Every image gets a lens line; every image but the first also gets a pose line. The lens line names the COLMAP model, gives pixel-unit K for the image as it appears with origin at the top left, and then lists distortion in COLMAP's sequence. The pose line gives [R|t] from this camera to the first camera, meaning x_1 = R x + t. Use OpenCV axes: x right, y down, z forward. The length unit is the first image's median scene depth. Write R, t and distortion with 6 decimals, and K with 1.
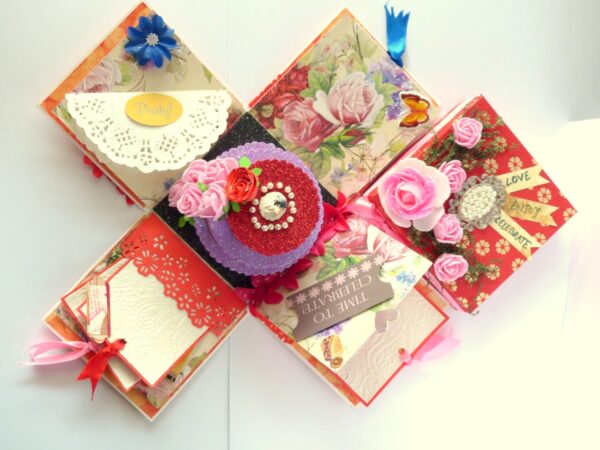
lens RADIAL K [[1132.8, 0, 300.0], [0, 1132.8, 225.0], [0, 0, 1]] dist [-0.035278, -0.089389]
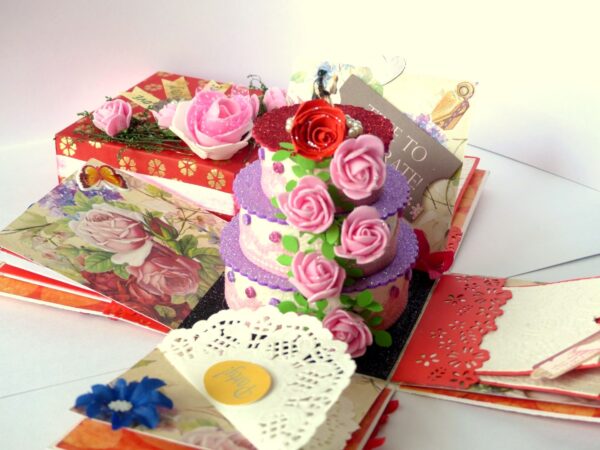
lens RADIAL K [[1132.8, 0, 300.0], [0, 1132.8, 225.0], [0, 0, 1]] dist [-0.035278, -0.089389]
pose [[-0.398842, -0.616699, 0.678681, -0.462781], [0.909376, -0.170627, 0.379371, -0.266108], [-0.118156, 0.768485, 0.628865, 0.553028]]
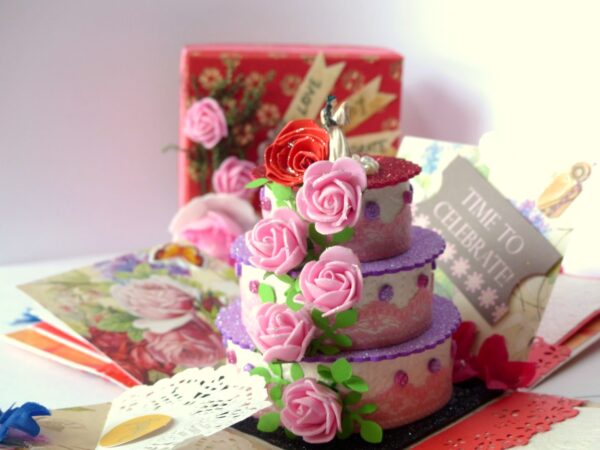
lens RADIAL K [[1132.8, 0, 300.0], [0, 1132.8, 225.0], [0, 0, 1]] dist [-0.035278, -0.089389]
pose [[-0.016219, -0.447780, 0.893997, -0.490283], [0.999740, -0.021618, 0.007309, -0.034567], [0.016053, 0.893883, 0.448014, 0.688129]]
